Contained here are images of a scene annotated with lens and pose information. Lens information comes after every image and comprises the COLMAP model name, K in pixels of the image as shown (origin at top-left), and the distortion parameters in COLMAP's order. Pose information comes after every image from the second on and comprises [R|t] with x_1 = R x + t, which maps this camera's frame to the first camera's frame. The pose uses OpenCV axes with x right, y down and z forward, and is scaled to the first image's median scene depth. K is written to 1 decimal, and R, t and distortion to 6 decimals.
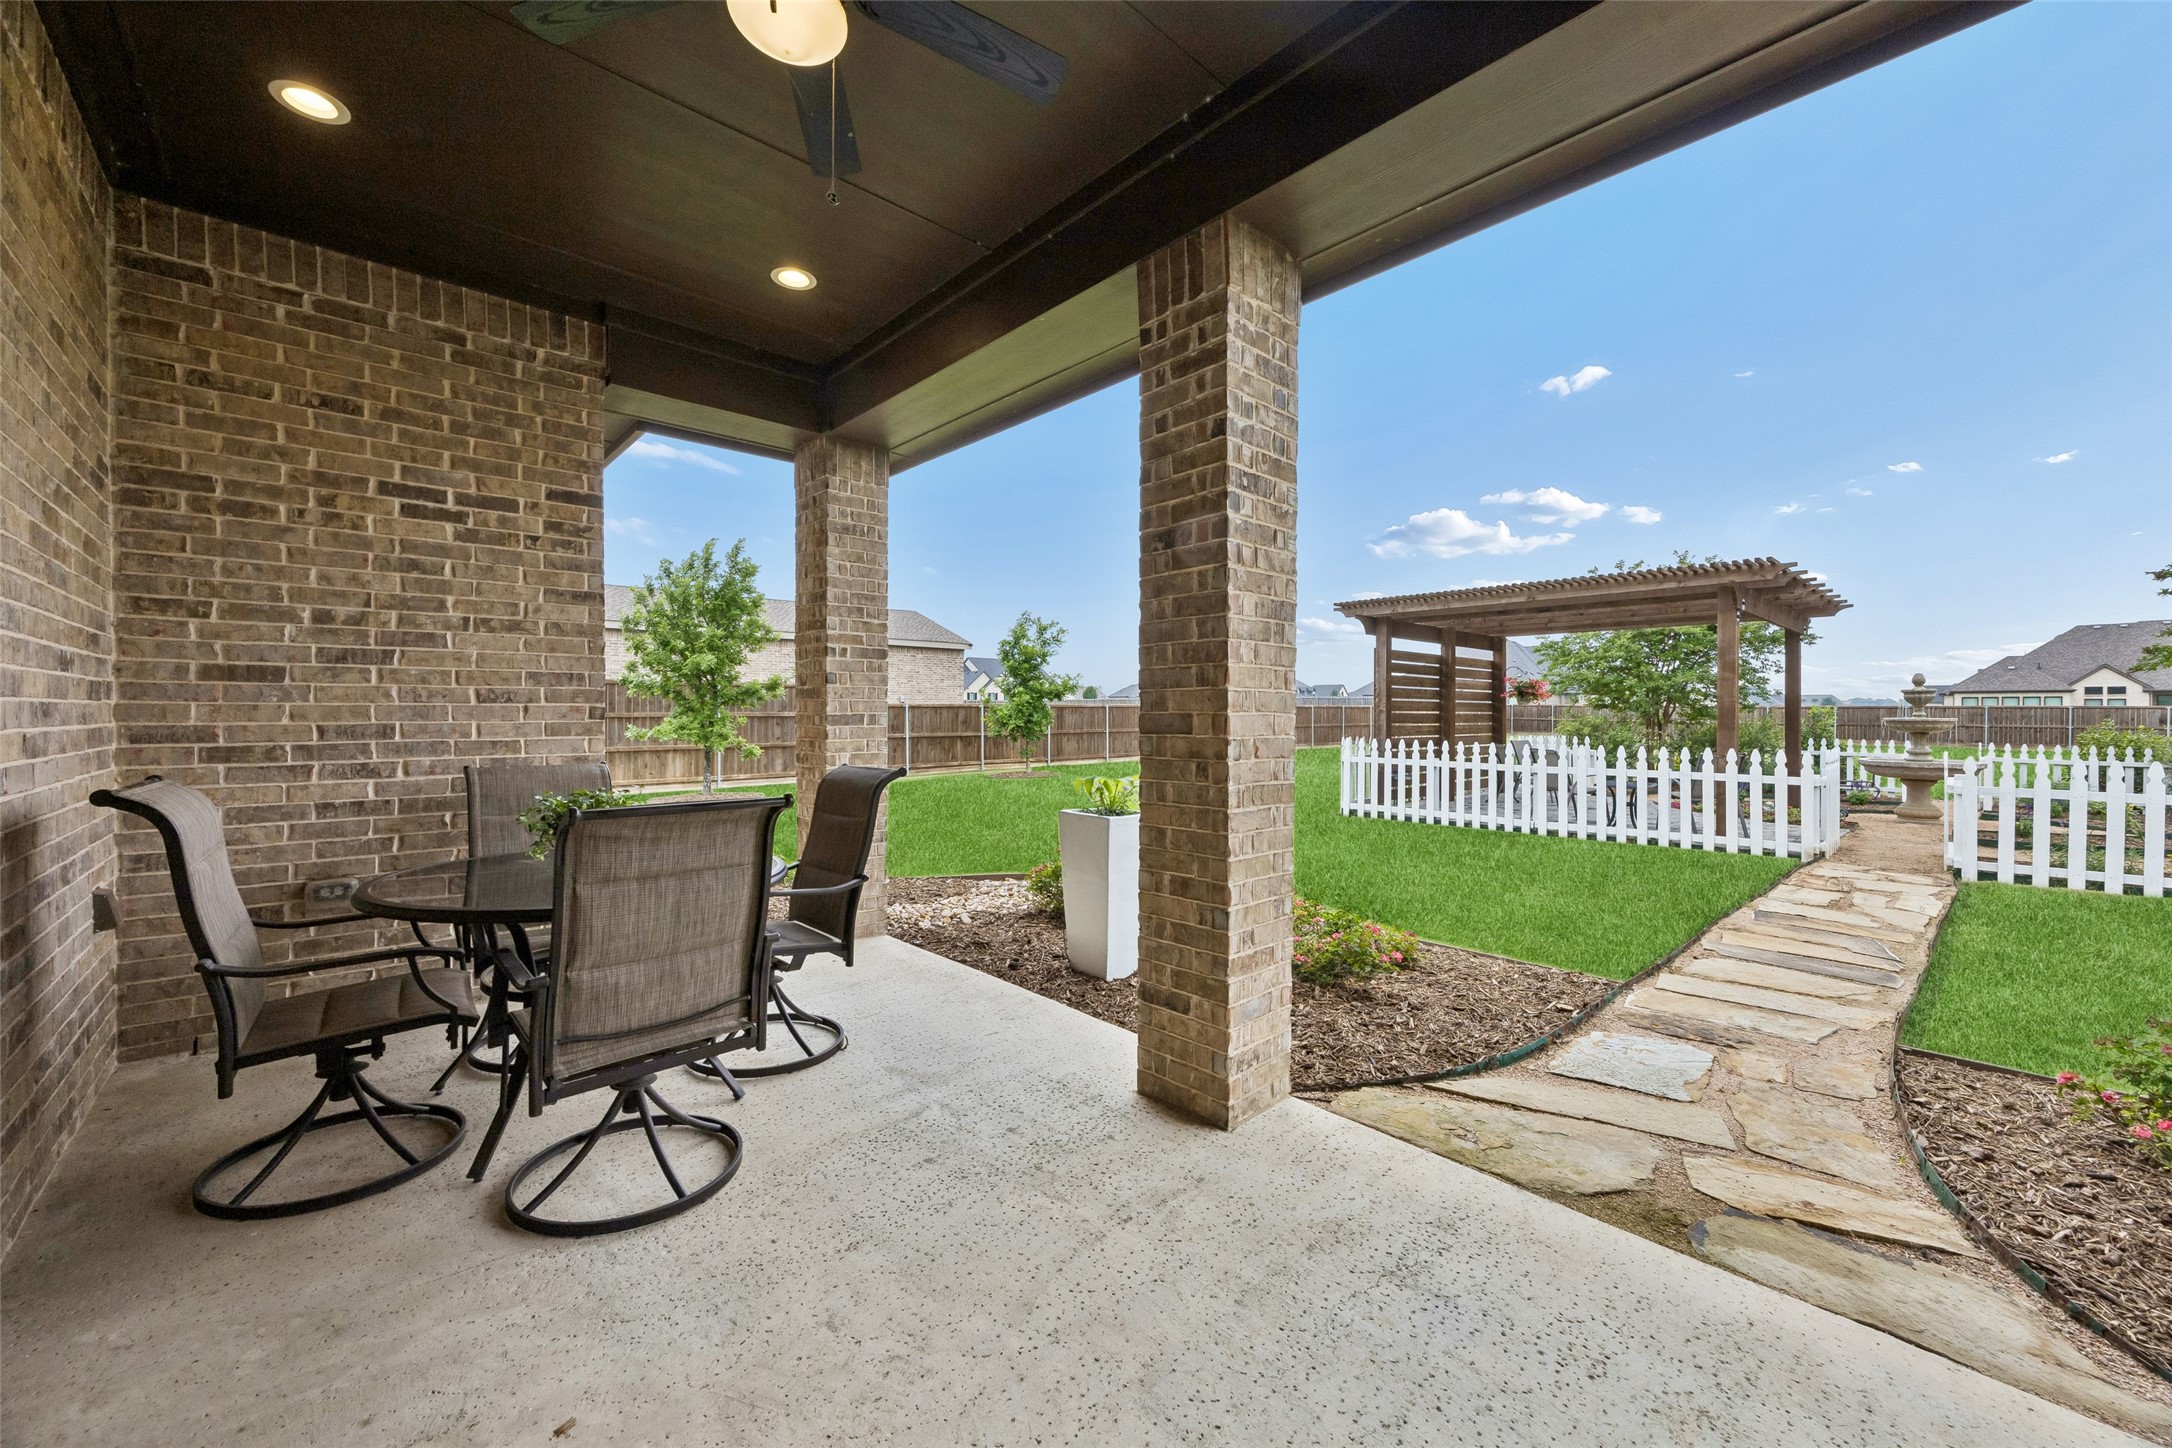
lens RADIAL K [[824.2, 0, 1086.0], [0, 824.2, 724.0], [0, 0, 1]] dist [0.000321, 0.000016]
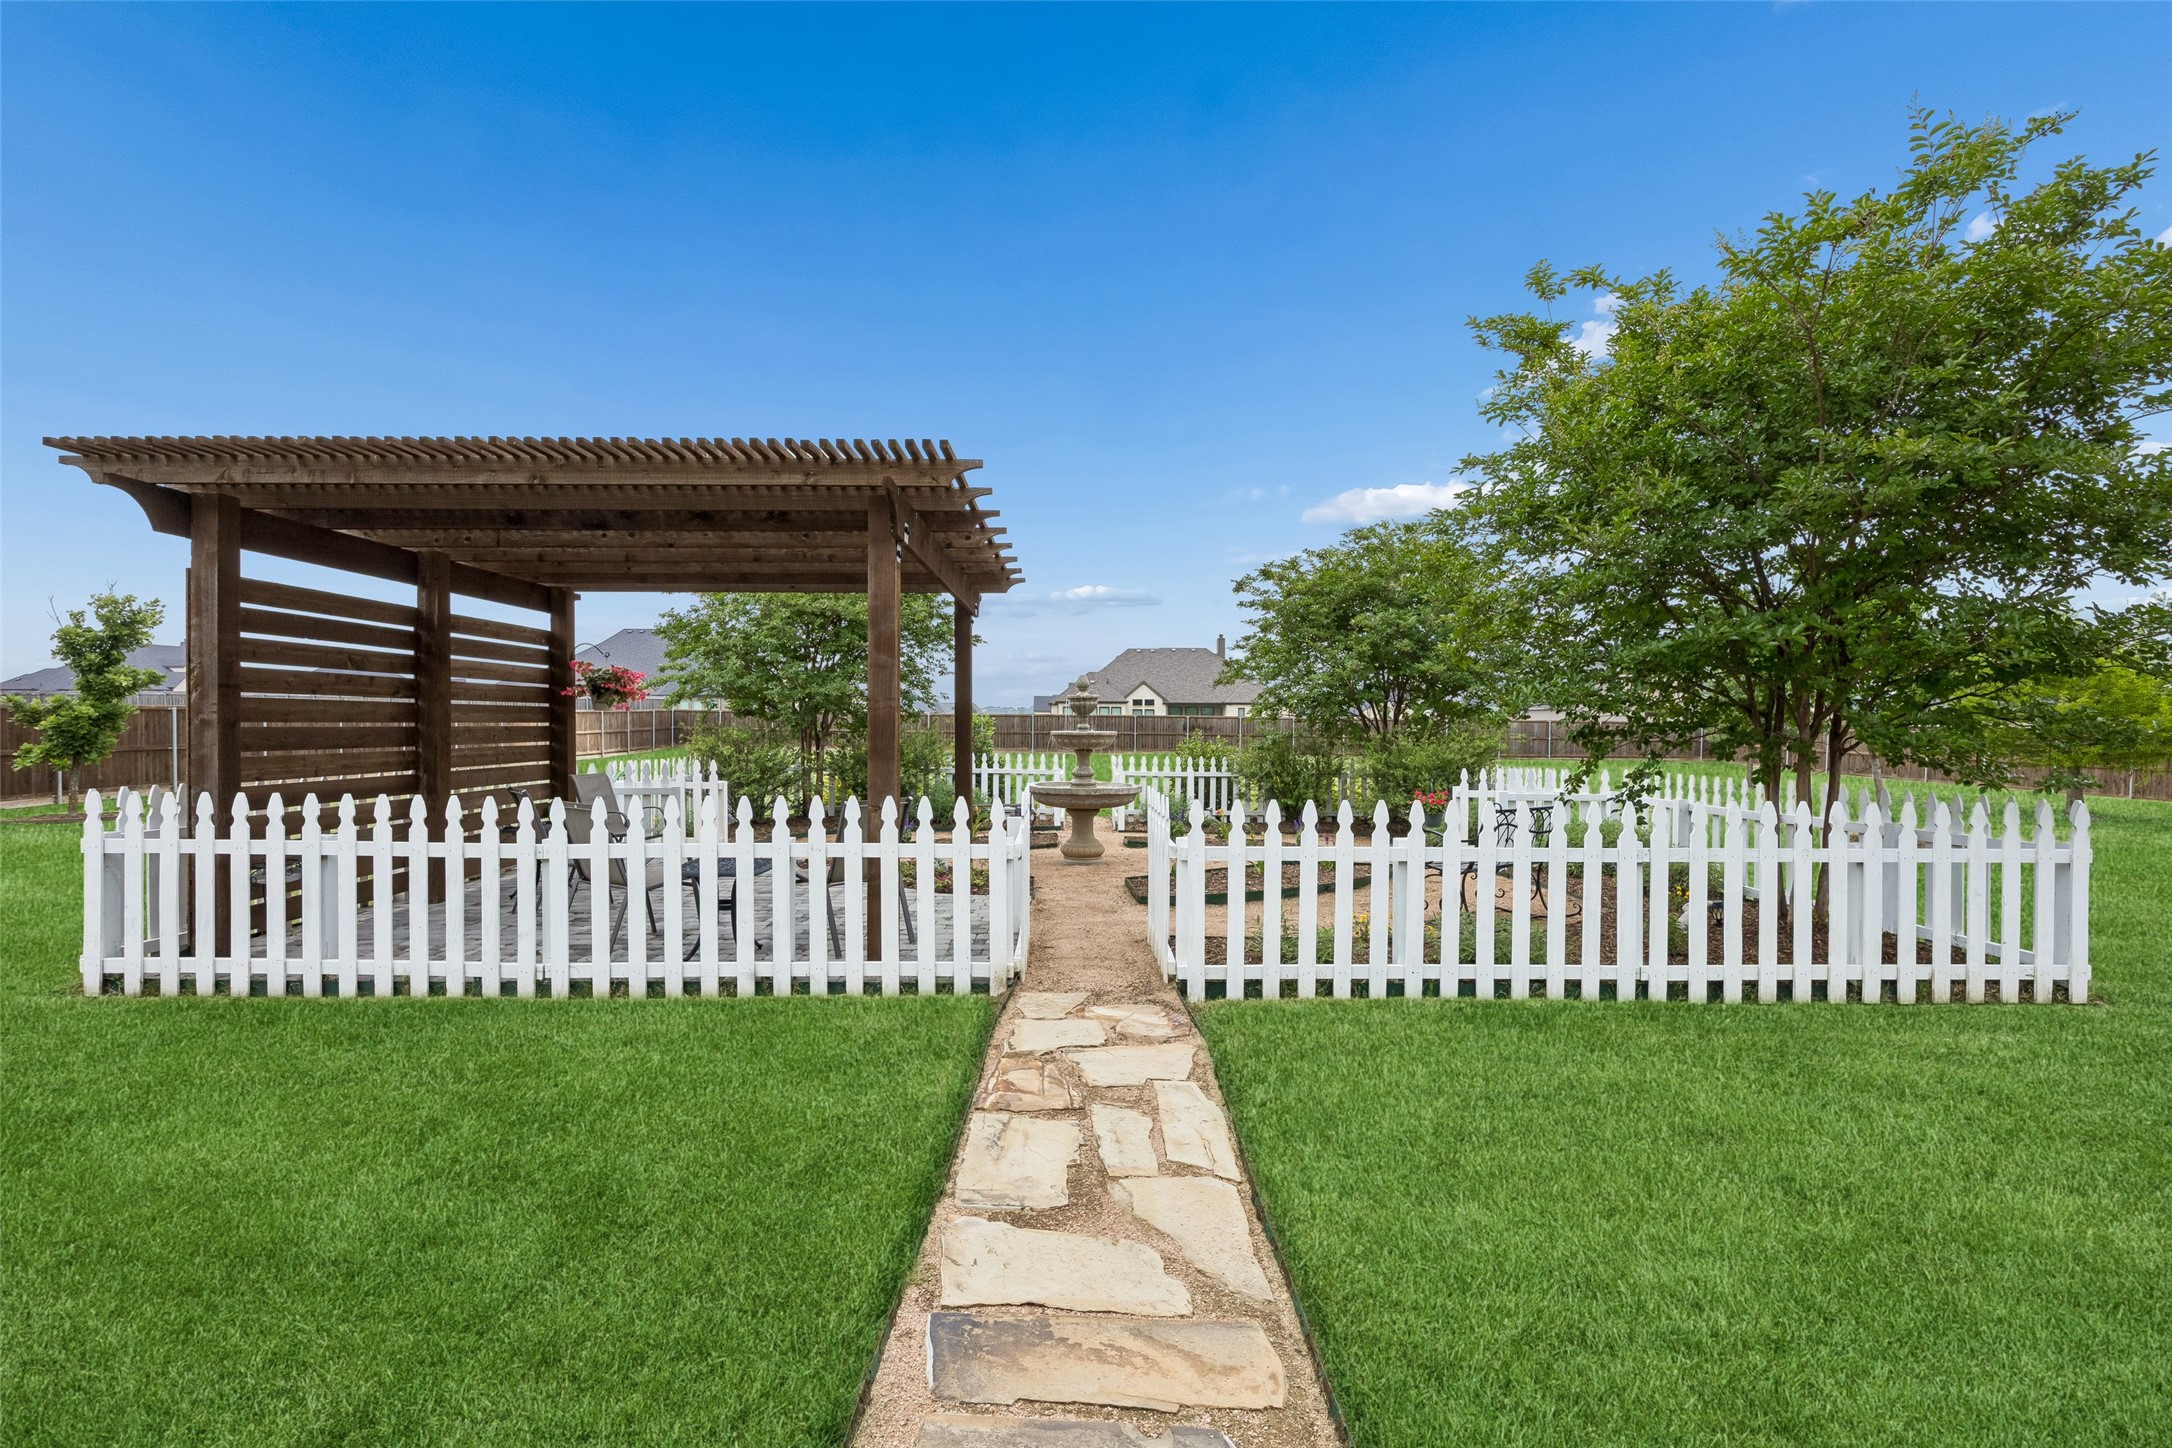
lens RADIAL K [[1070.0, 0, 1126.0], [0, 1070.0, 717.3], [0, 0, 1]] dist [-0.001620, -0.000237]
pose [[0.643073, 0.003724, 0.765796, 0.244924], [0.008355, 0.999895, -0.011879, -0.008161], [-0.765759, 0.014037, 0.642974, 0.304206]]
